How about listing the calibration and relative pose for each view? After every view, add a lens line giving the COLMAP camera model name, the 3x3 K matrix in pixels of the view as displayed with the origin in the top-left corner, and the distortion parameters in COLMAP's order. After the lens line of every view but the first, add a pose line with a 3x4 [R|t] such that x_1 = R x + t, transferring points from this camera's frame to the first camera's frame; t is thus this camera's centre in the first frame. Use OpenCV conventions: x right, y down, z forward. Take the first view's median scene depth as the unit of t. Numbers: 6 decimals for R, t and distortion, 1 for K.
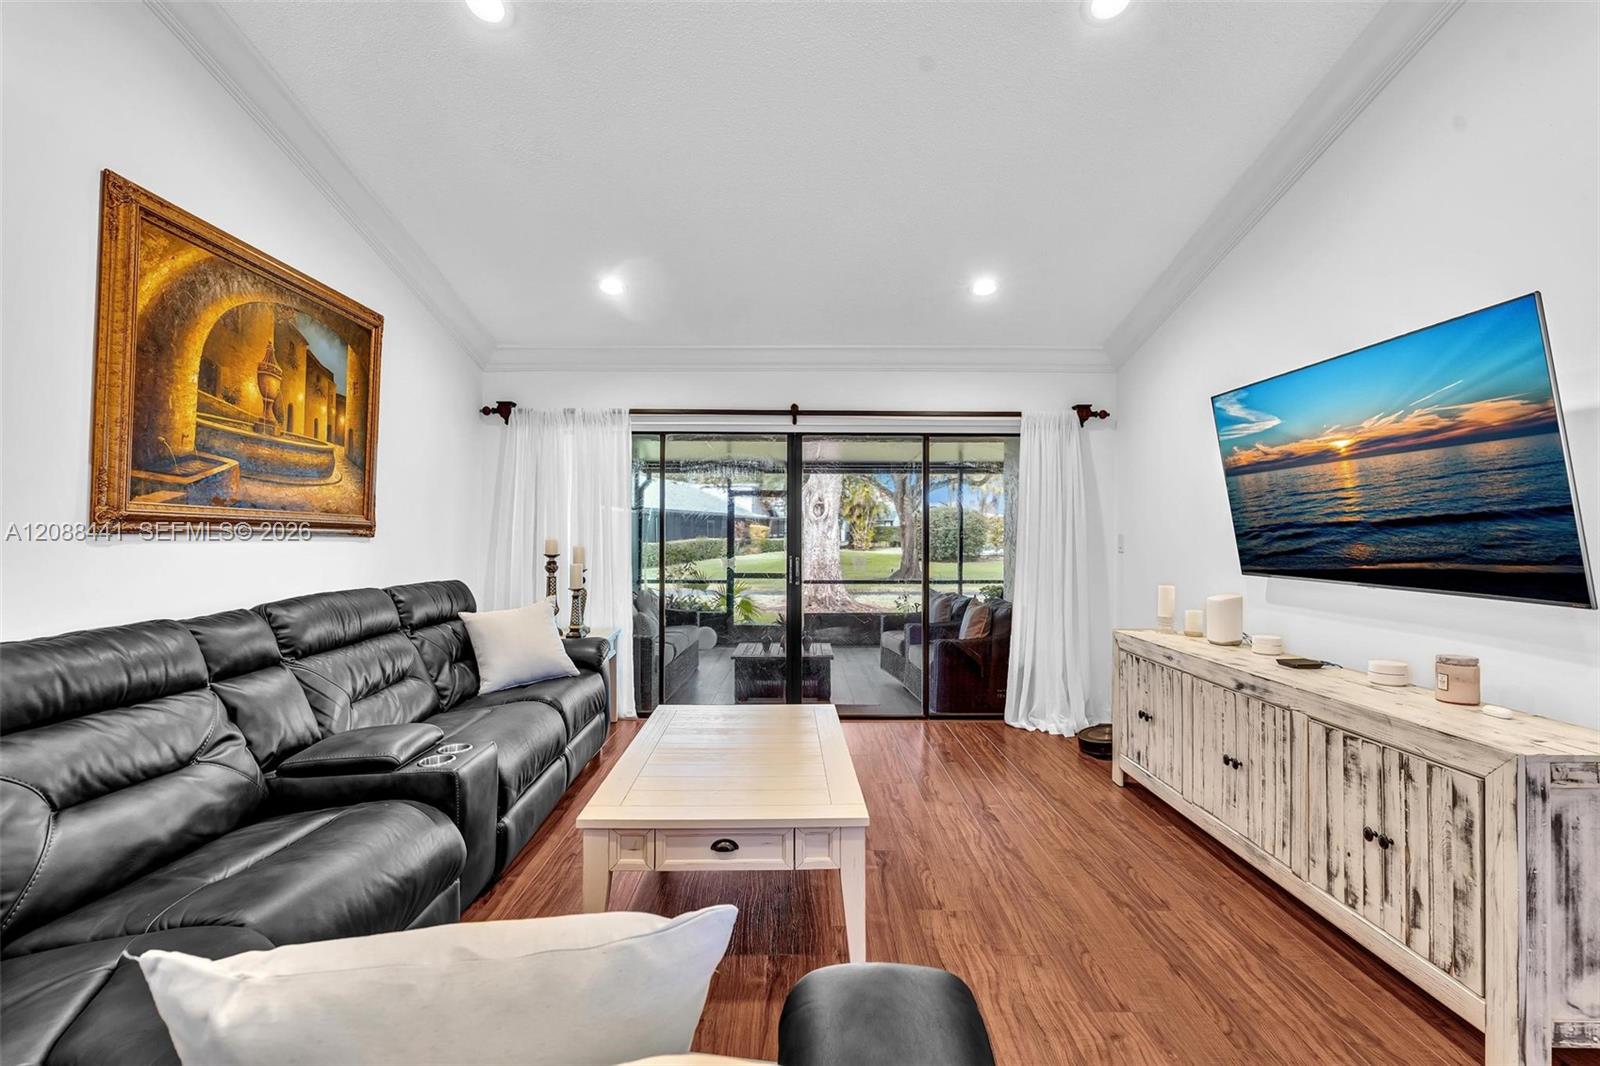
lens RADIAL K [[717.3, 0, 800.2], [0, 717.3, 523.4], [0, 0, 1]] dist [-0.007381, 0.002977]
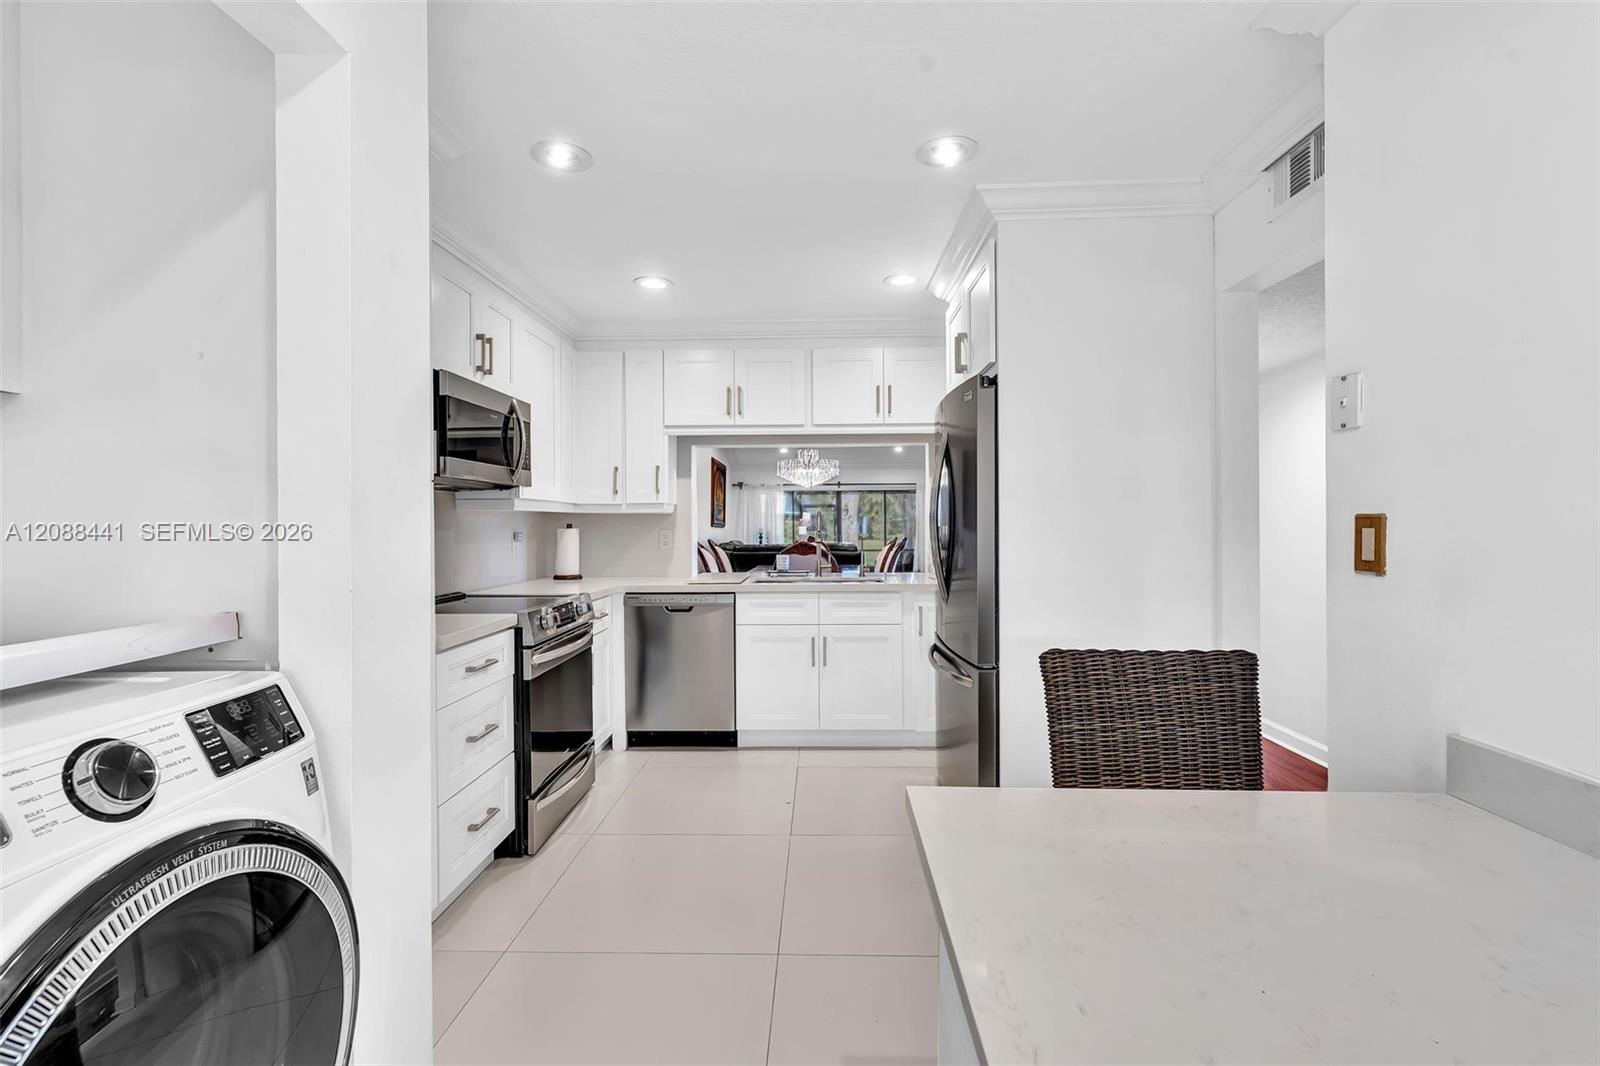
lens RADIAL K [[717.3, 0, 818.0], [0, 717.3, 525.4], [0, 0, 1]] dist [-0.007381, 0.002977]
pose [[0.999923, -0.009638, -0.007855, -0.125897], [0.009725, 0.999890, 0.011161, -0.034700], [0.007746, -0.011237, 0.999907, -3.371912]]
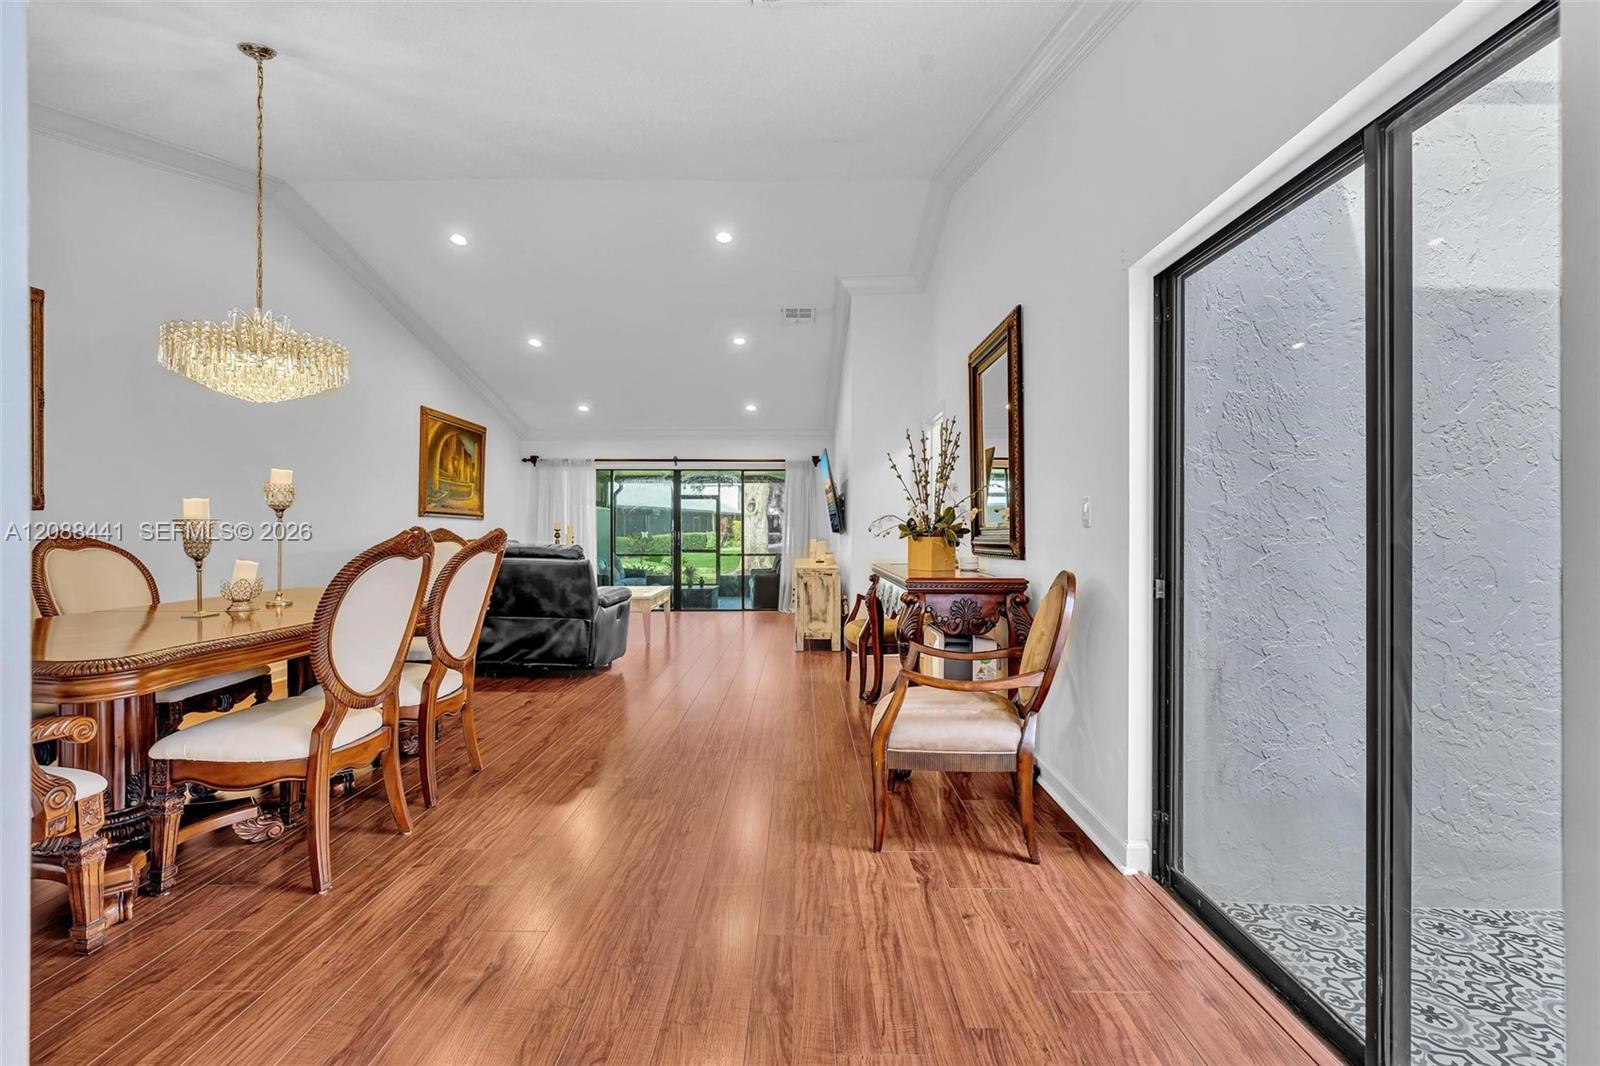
lens RADIAL K [[717.3, 0, 801.7], [0, 717.3, 528.4], [0, 0, 1]] dist [-0.007381, 0.002977]
pose [[0.999988, -0.004683, -0.001462, 0.611329], [0.004699, 0.999922, 0.011536, 0.030498], [0.001407, -0.011542, 0.999932, -1.807925]]
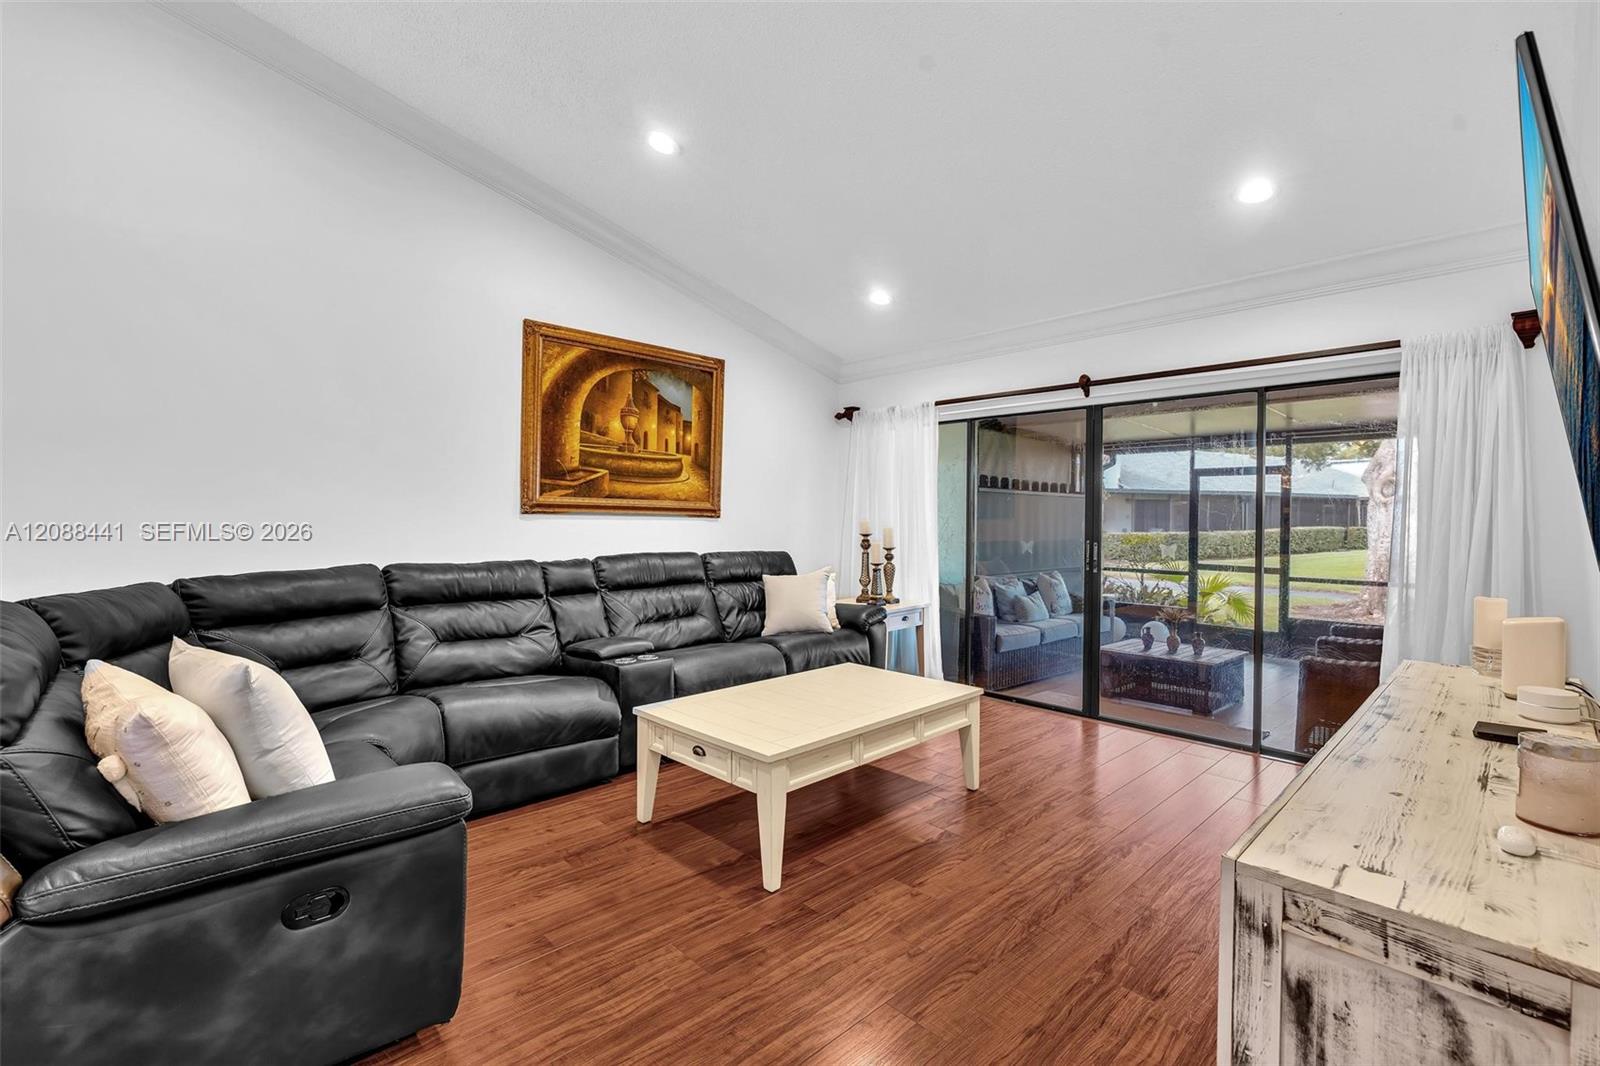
lens RADIAL K [[717.3, 0, 800.2], [0, 717.3, 524.9], [0, 0, 1]] dist [-0.007381, 0.002977]
pose [[0.689428, 0.009410, -0.724293, 0.701999], [0.005580, 0.999817, 0.018302, 0.010617], [0.724333, -0.016659, 0.689249, 0.175135]]
